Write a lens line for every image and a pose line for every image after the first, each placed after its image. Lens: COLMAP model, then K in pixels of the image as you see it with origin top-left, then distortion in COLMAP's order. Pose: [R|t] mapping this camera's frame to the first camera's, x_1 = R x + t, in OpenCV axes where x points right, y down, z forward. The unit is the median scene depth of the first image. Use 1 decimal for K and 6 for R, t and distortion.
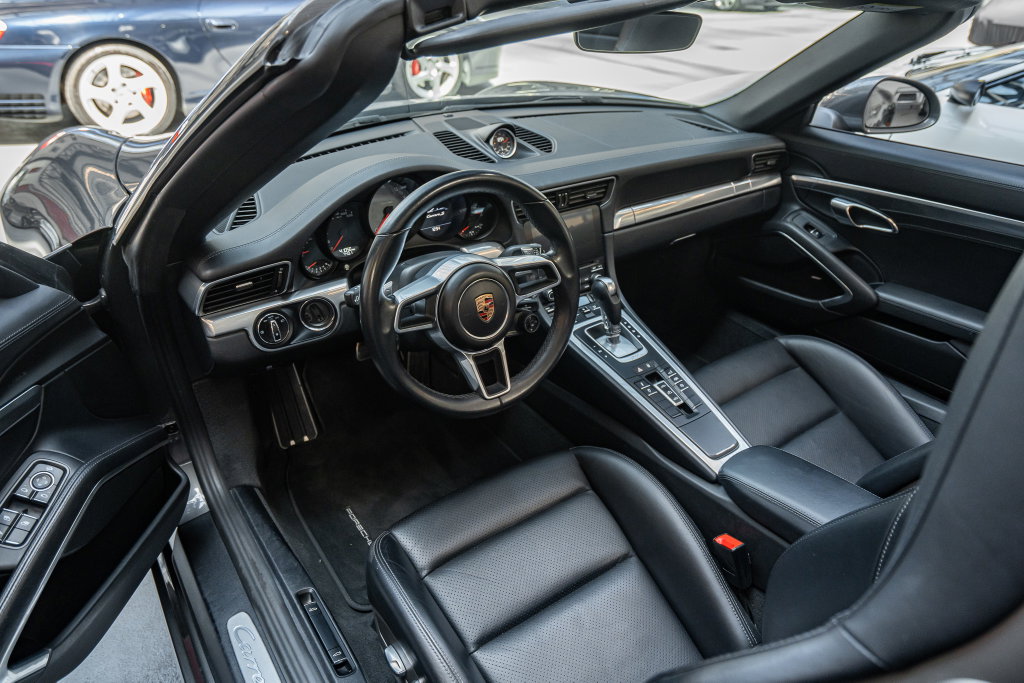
lens RADIAL K [[688.4, 0, 513.4], [0, 688.4, 326.8], [0, 0, 1]] dist [0.006799, 0.003180]
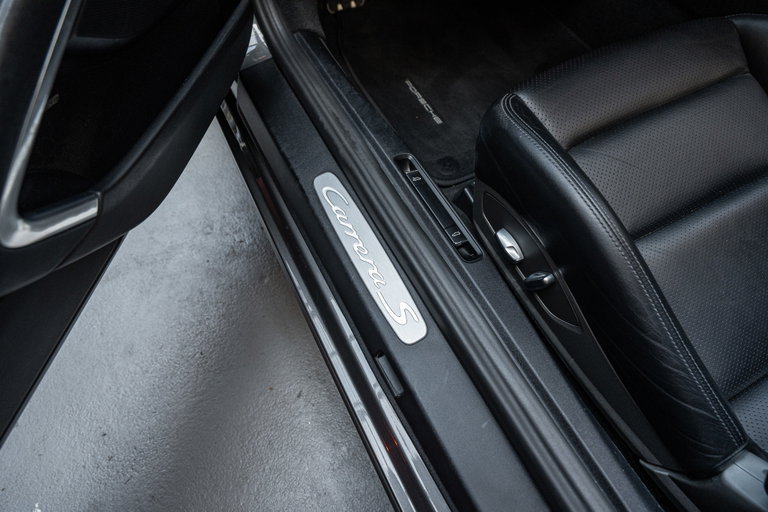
lens RADIAL K [[436.0, 0, 383.6], [0, 436.0, 255.4], [0, 0, 1]] dist [0.007662, 0.002498]
pose [[0.991180, 0.120477, -0.055207, -0.236248], [-0.074378, 0.850513, 0.520669, 0.178113], [0.109683, -0.511970, 0.851972, 0.410745]]
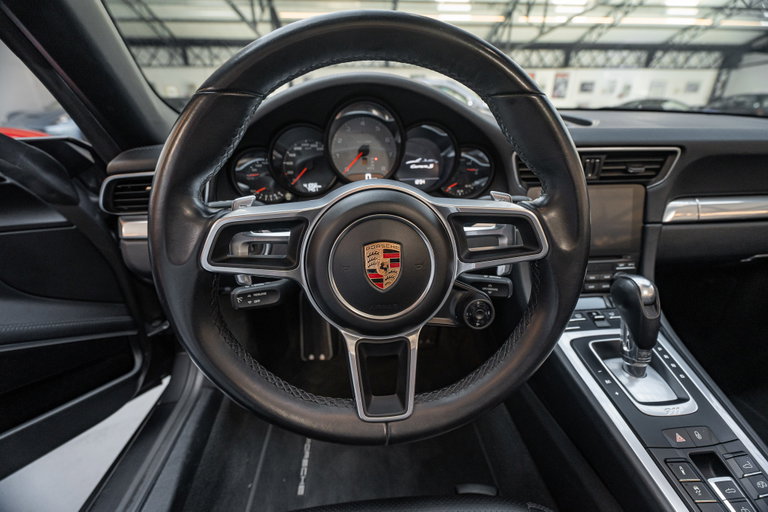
lens RADIAL K [[344.1, 0, 383.8], [0, 344.1, 257.2], [0, 0, 1]] dist [-0.000958, 0.000998]
pose [[0.863830, 0.182878, -0.469419, 0.073511], [-0.229488, 0.972339, -0.043500, -0.017512], [0.448479, 0.145303, 0.881903, 0.595920]]
